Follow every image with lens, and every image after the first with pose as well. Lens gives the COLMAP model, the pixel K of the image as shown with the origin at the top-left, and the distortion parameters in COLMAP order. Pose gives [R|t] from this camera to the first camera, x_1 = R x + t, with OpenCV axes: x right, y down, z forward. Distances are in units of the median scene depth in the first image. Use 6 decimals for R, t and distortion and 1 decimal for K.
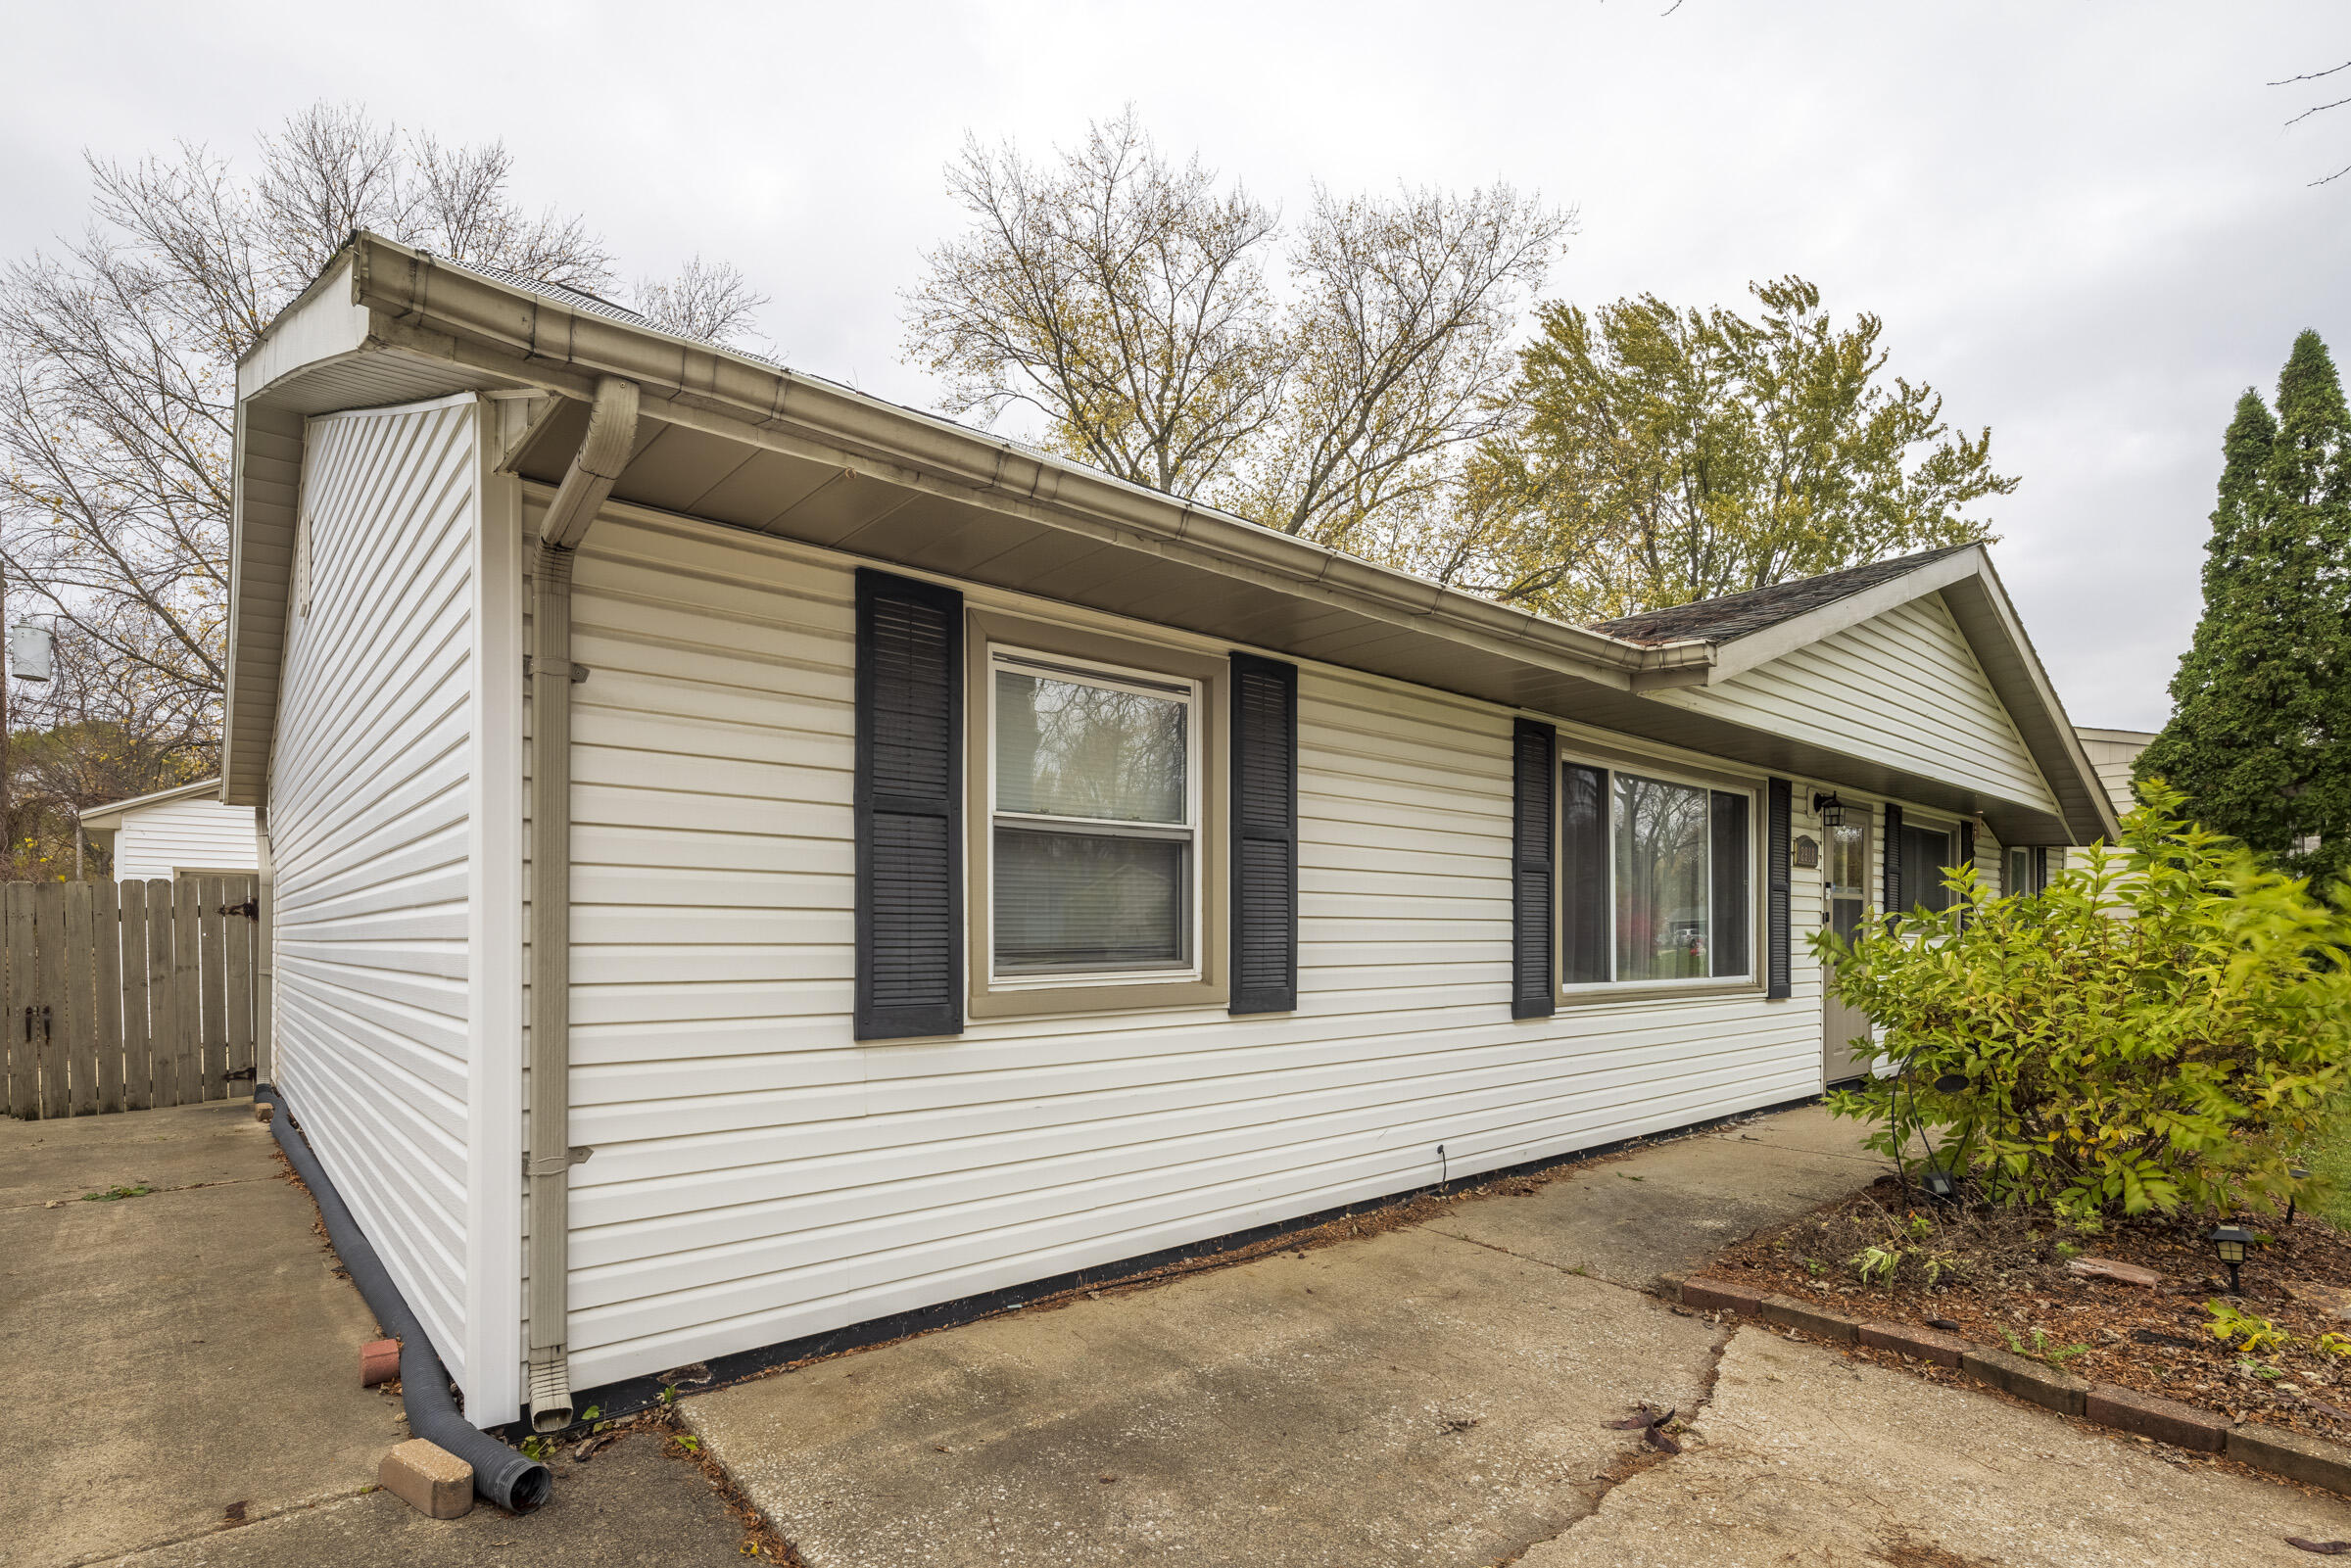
lens RADIAL K [[1134.1, 0, 1165.3], [0, 1134.1, 934.5], [0, 0, 1]] dist [0.002654, -0.002985]
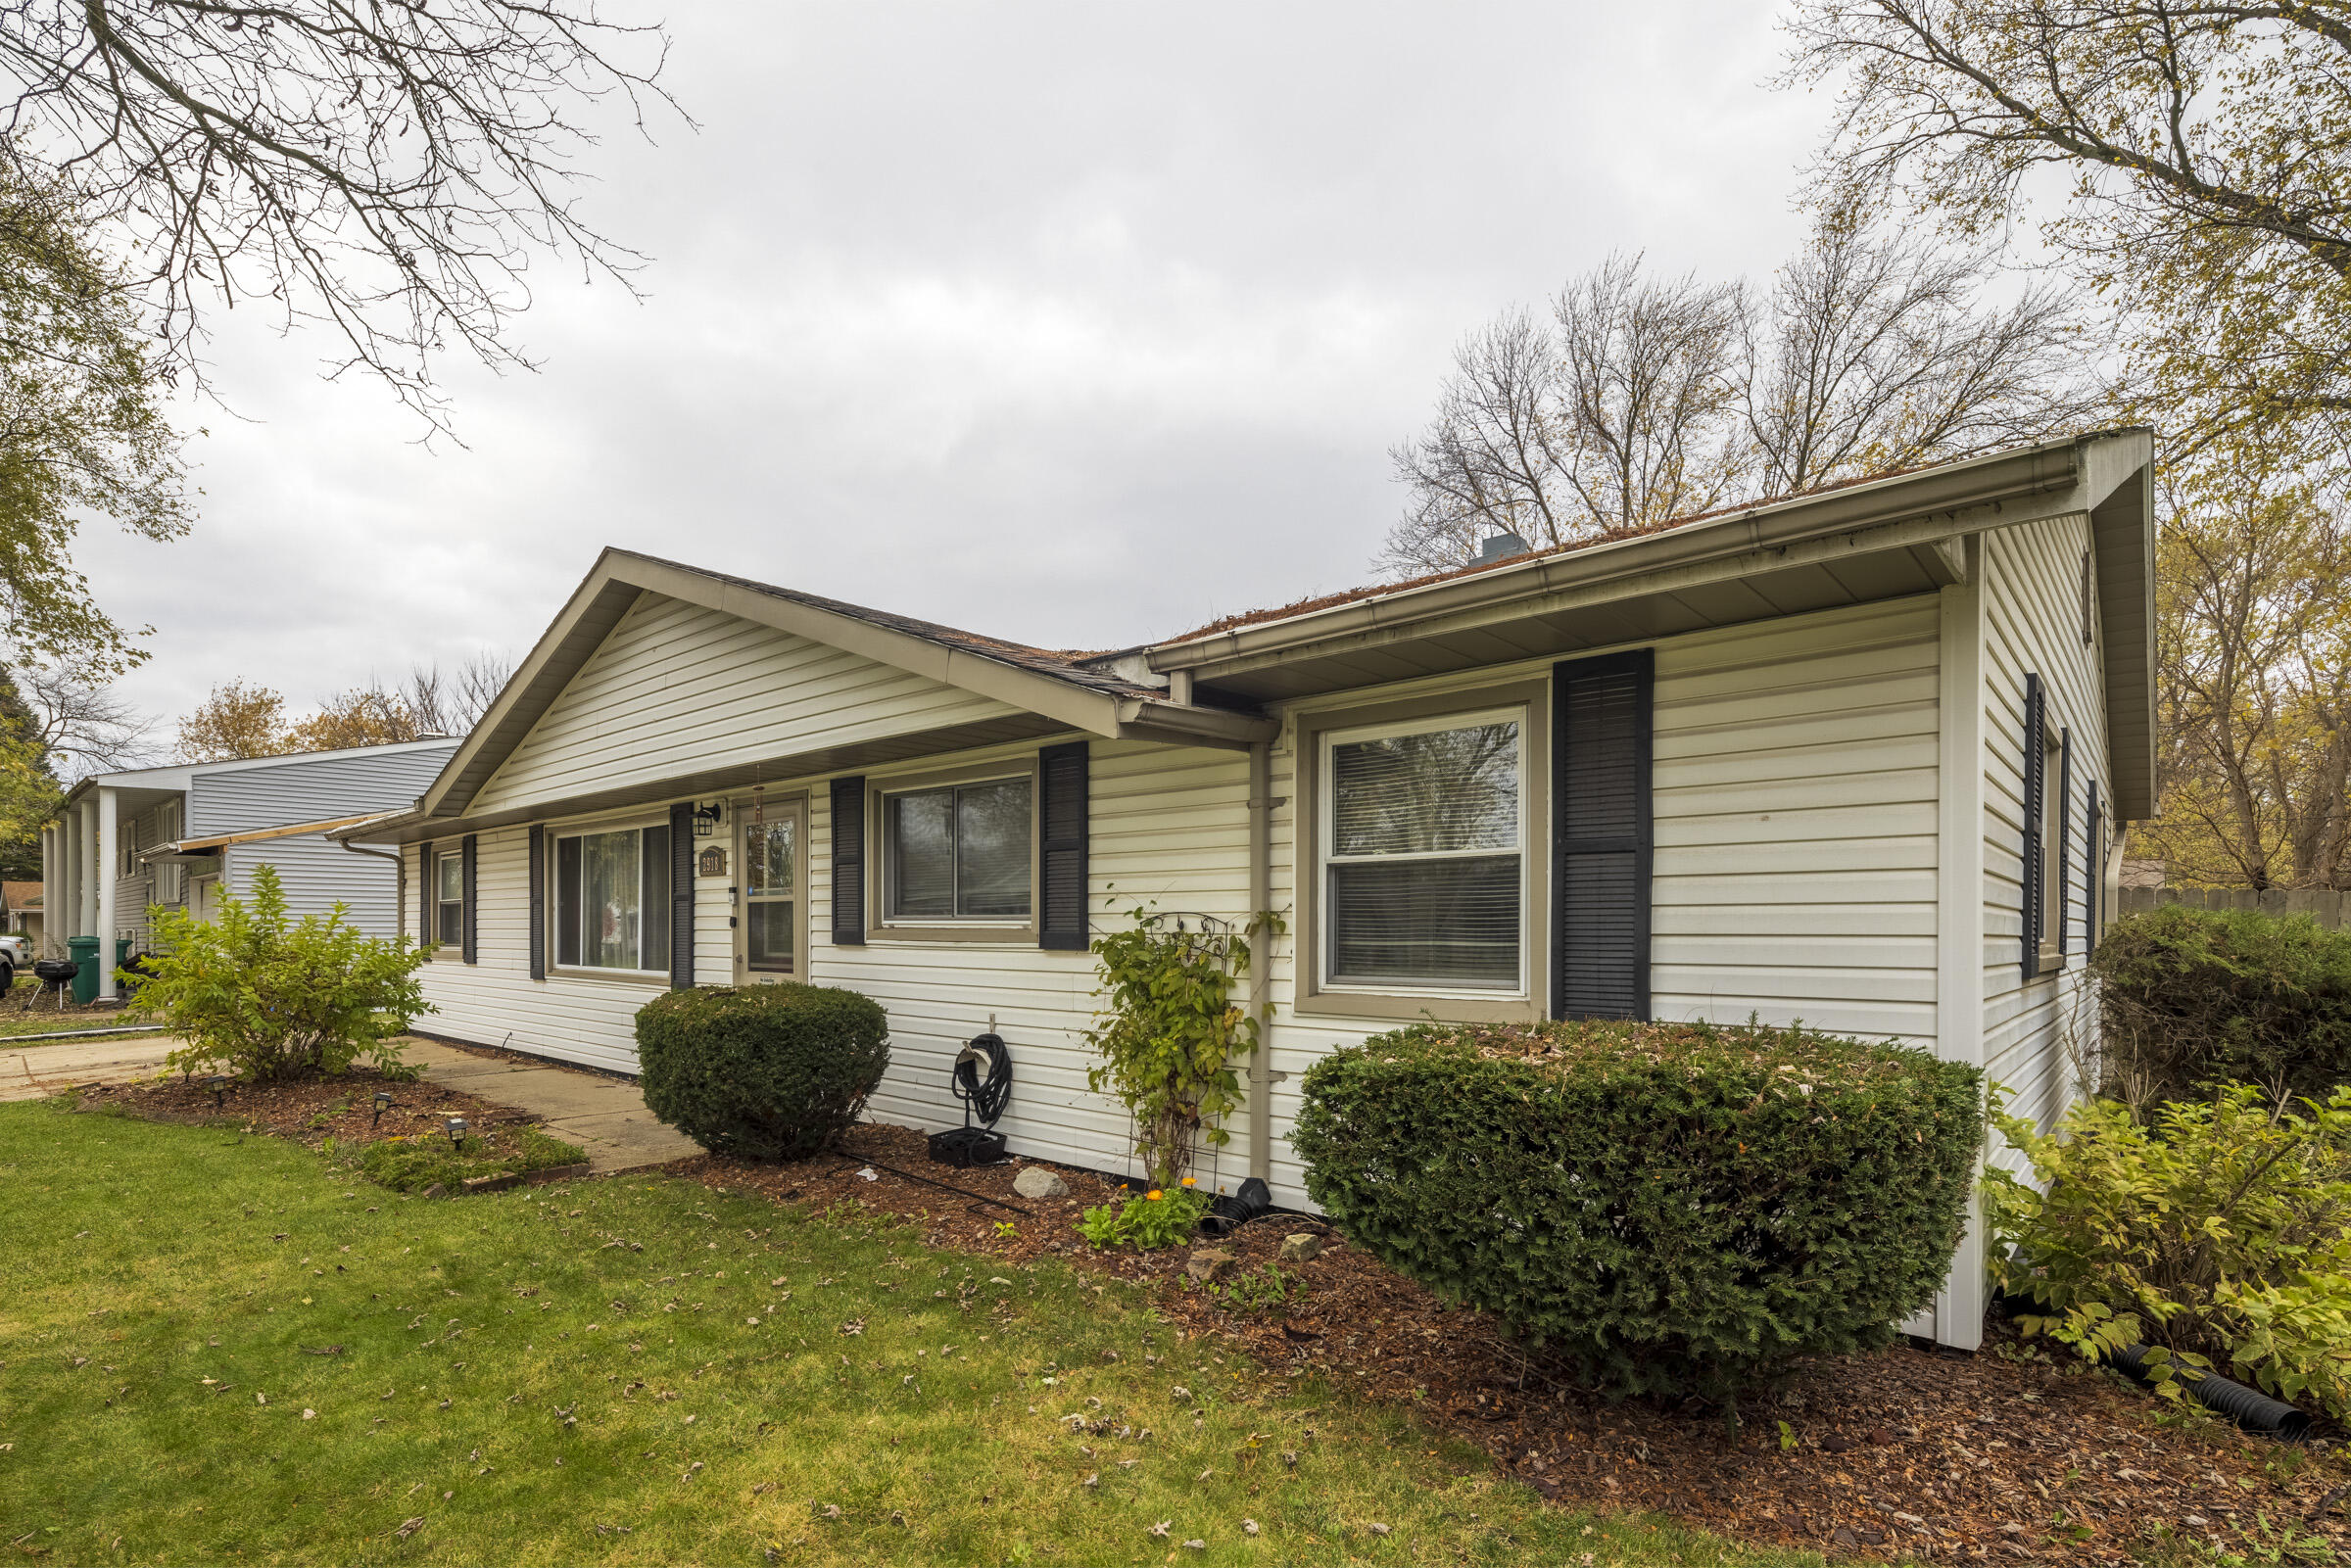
lens RADIAL K [[1134.1, 0, 1160.1], [0, 1134.1, 929.4], [0, 0, 1]] dist [0.002654, -0.002985]
pose [[0.119583, -0.002344, -0.992821, 2.116731], [-0.004702, 0.999985, -0.002927, -0.009582], [0.992813, 0.005018, 0.119570, 1.632167]]
